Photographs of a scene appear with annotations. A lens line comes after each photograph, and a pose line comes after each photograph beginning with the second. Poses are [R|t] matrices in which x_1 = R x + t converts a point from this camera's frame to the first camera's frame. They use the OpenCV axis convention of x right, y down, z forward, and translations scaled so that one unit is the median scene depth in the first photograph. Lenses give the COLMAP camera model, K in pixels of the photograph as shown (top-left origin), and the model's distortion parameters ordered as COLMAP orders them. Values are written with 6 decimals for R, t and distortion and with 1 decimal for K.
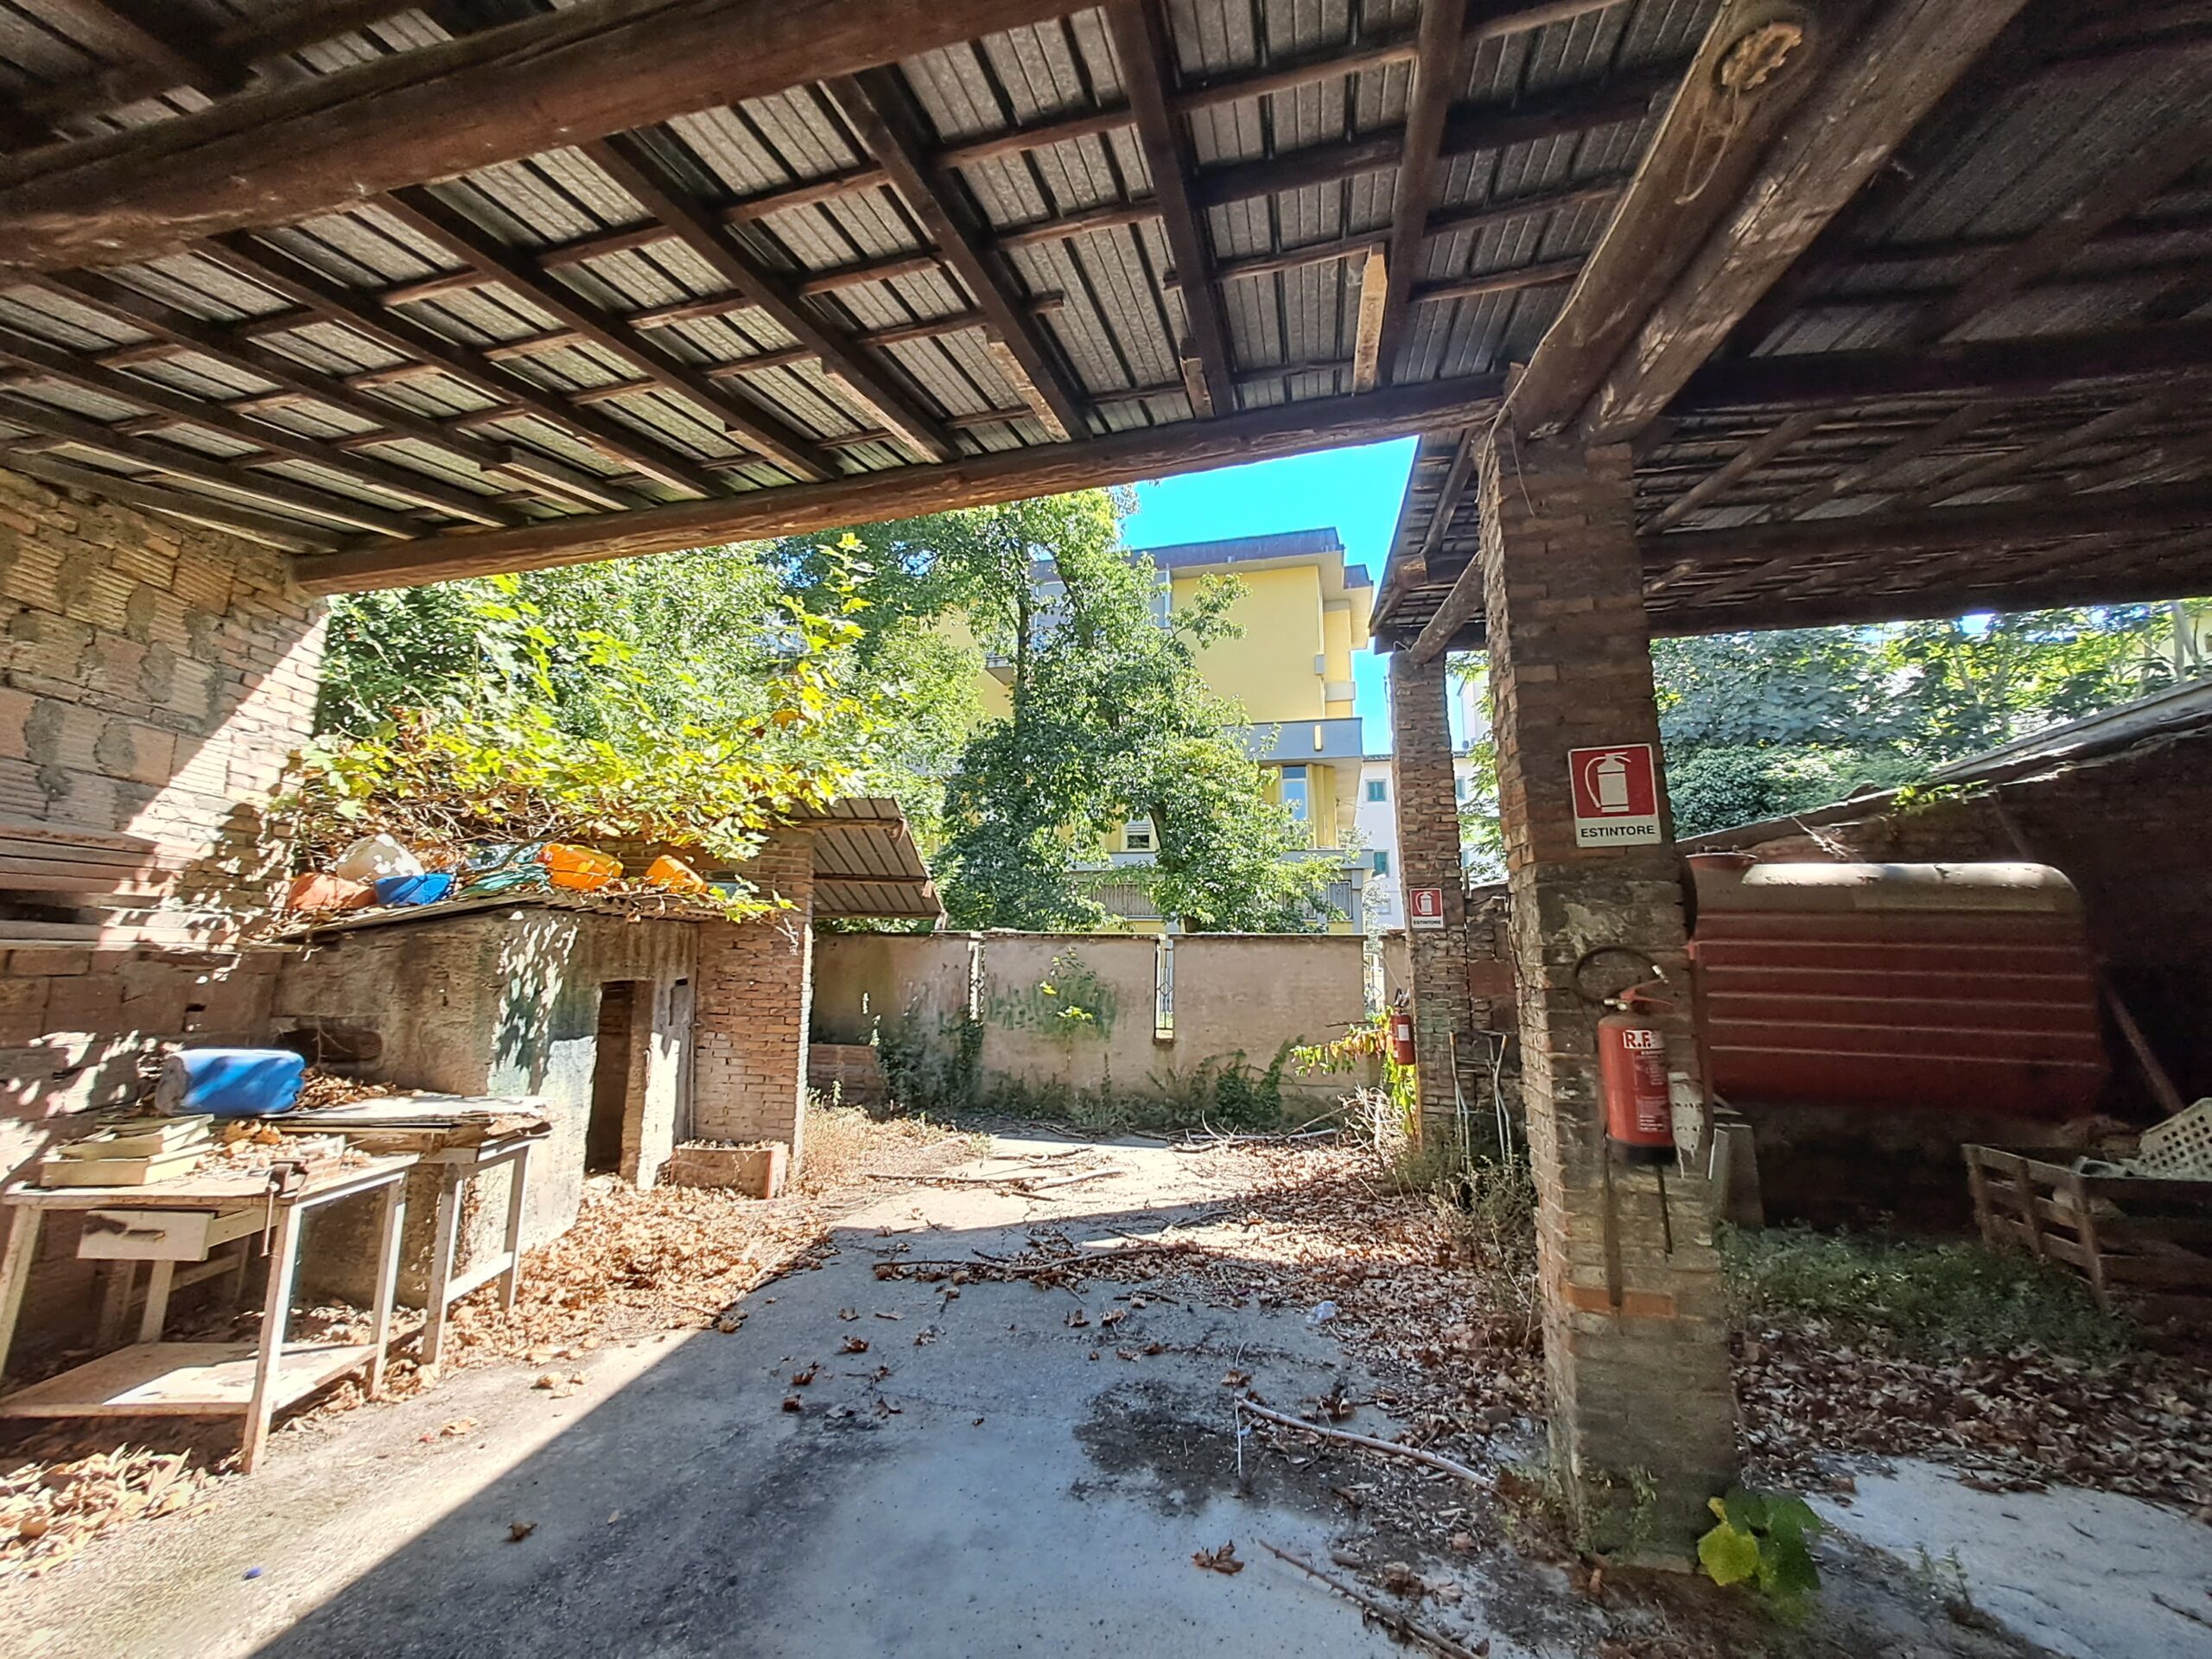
lens RADIAL K [[896.0, 0, 1064.5], [0, 896.0, 823.2], [0, 0, 1]] dist [-0.001649, 0.001266]
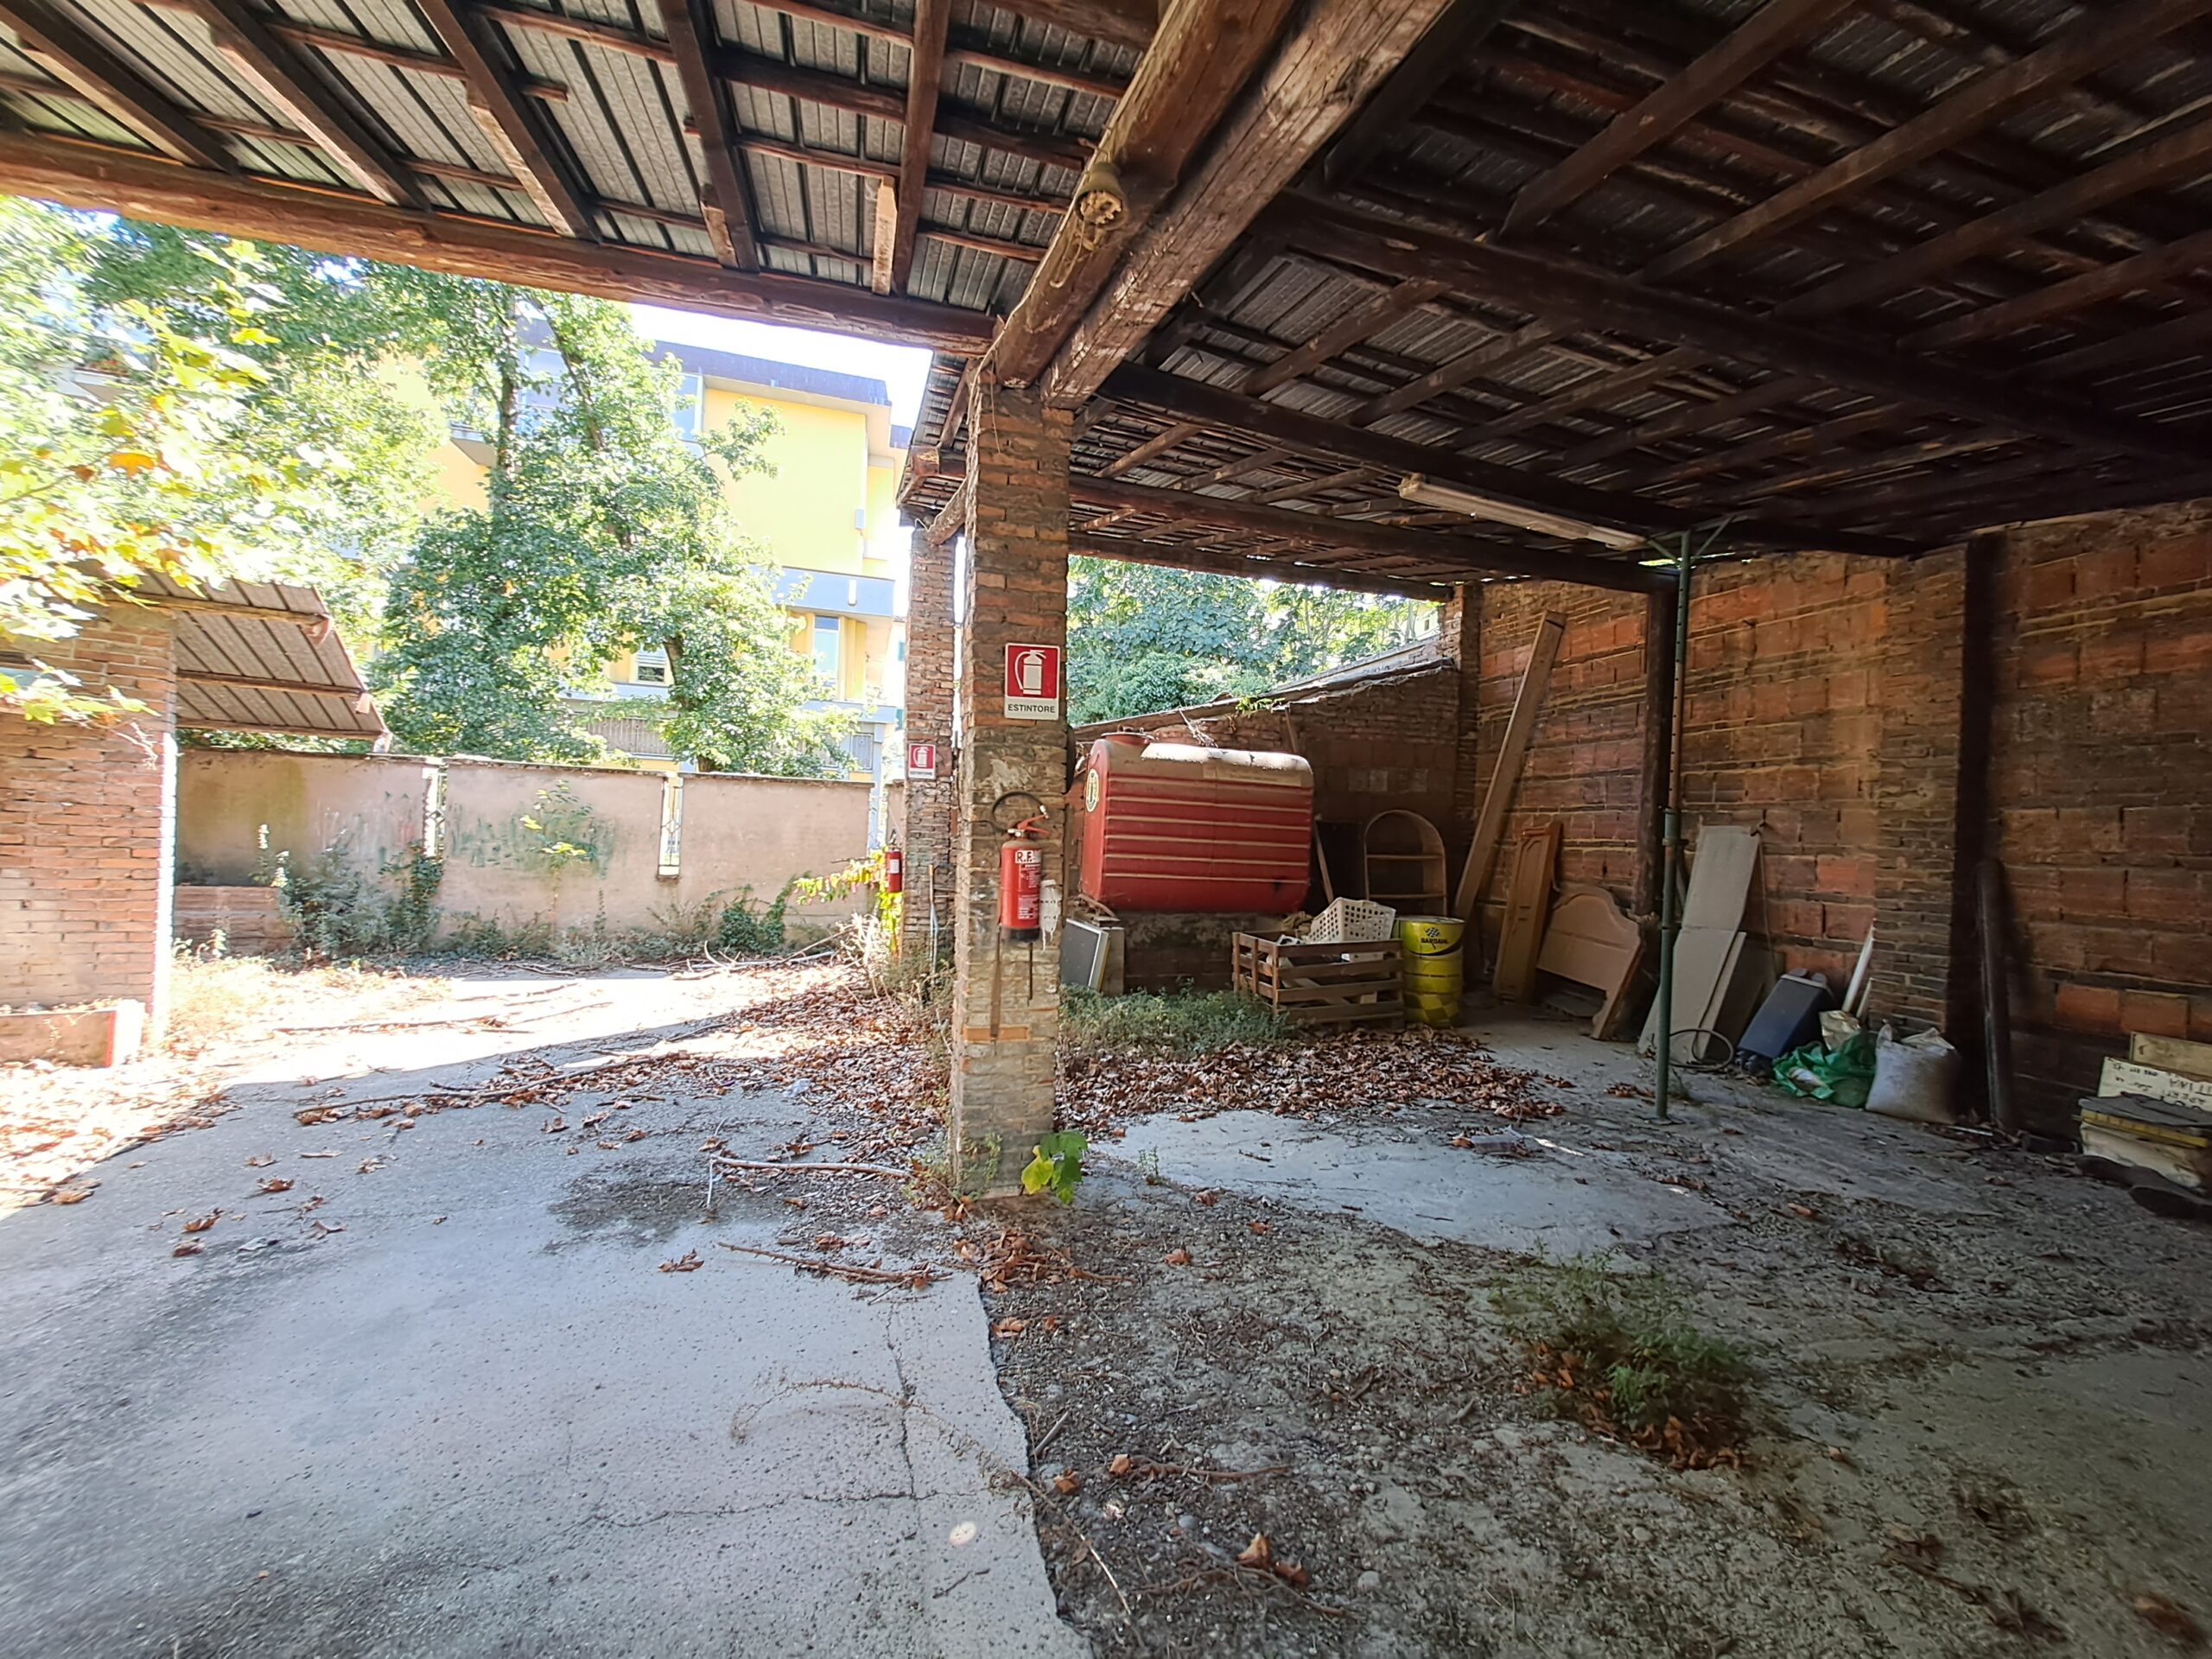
lens RADIAL K [[896.0, 0, 1117.1], [0, 896.0, 823.2], [0, 0, 1]] dist [-0.001649, 0.001266]
pose [[0.846942, 0.024533, 0.531119, 0.005329], [-0.111519, 0.984911, 0.132339, -0.010838], [-0.519858, -0.171313, 0.836899, -0.177883]]
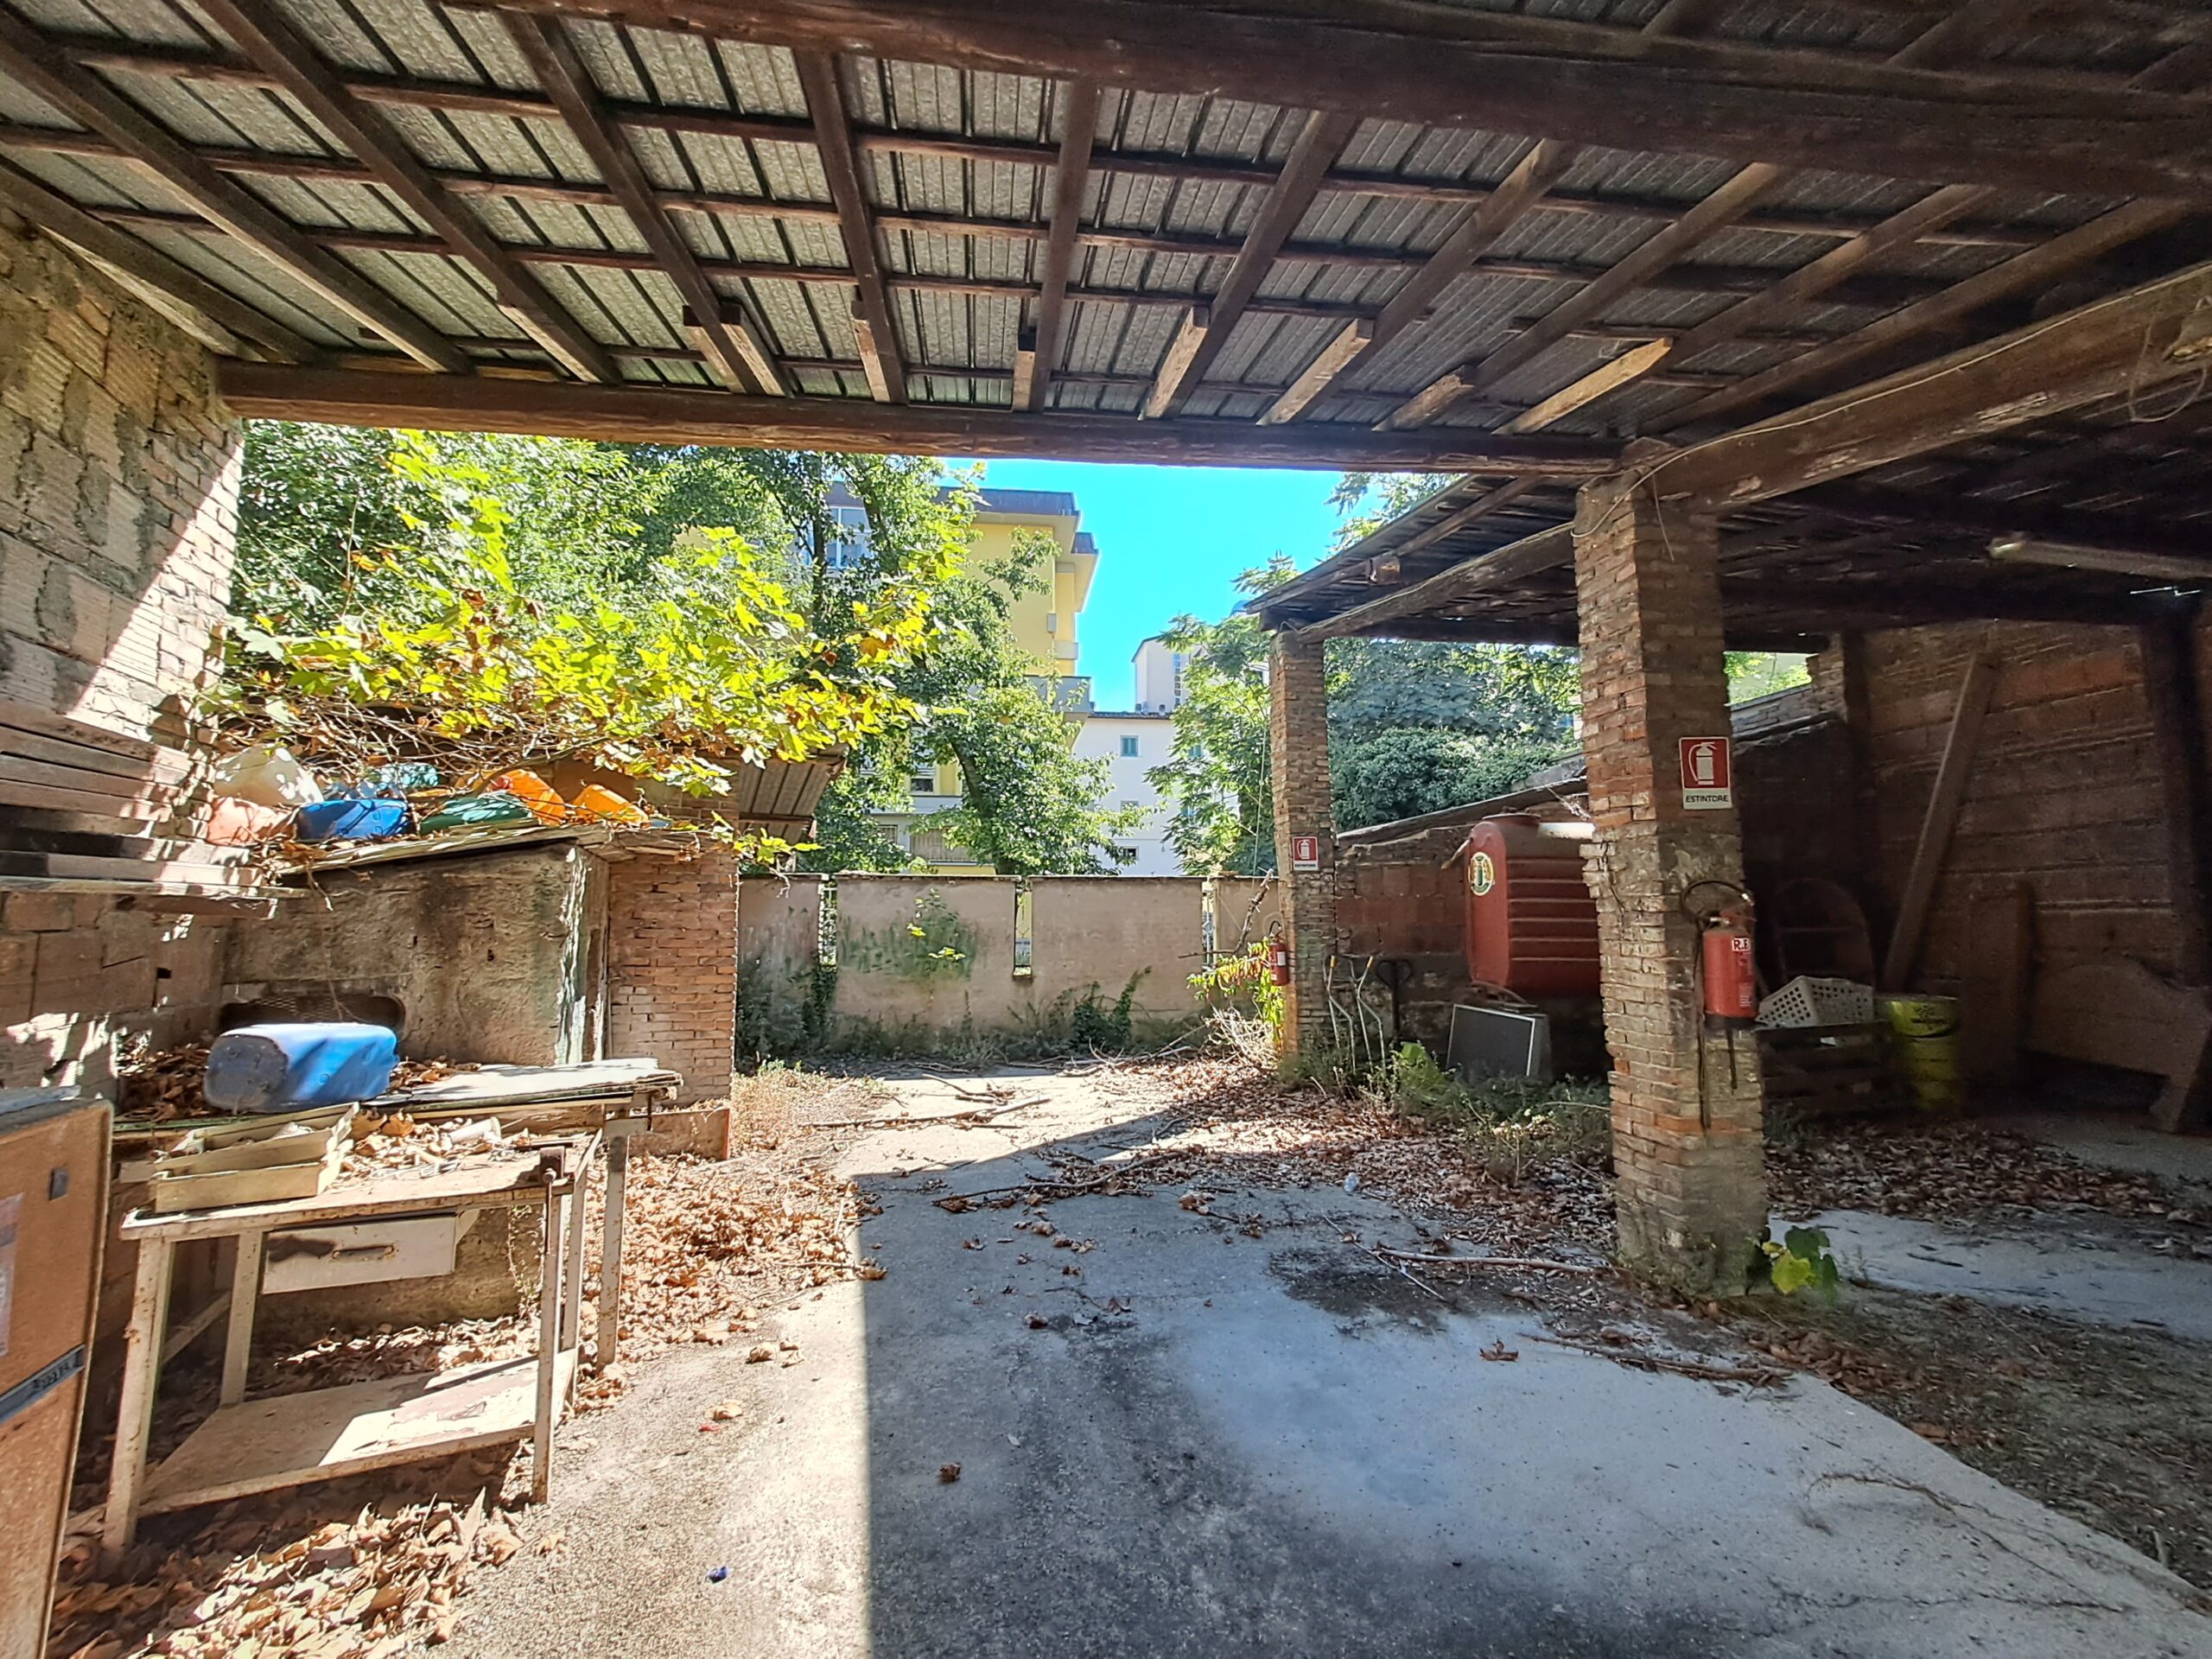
lens RADIAL K [[896.0, 0, 1121.6], [0, 896.0, 824.2], [0, 0, 1]] dist [-0.001649, 0.001266]
pose [[0.925522, 0.020749, 0.378126, -0.556481], [-0.044995, 0.997450, 0.055399, 0.008013], [-0.376013, -0.068287, 0.924095, 0.037160]]
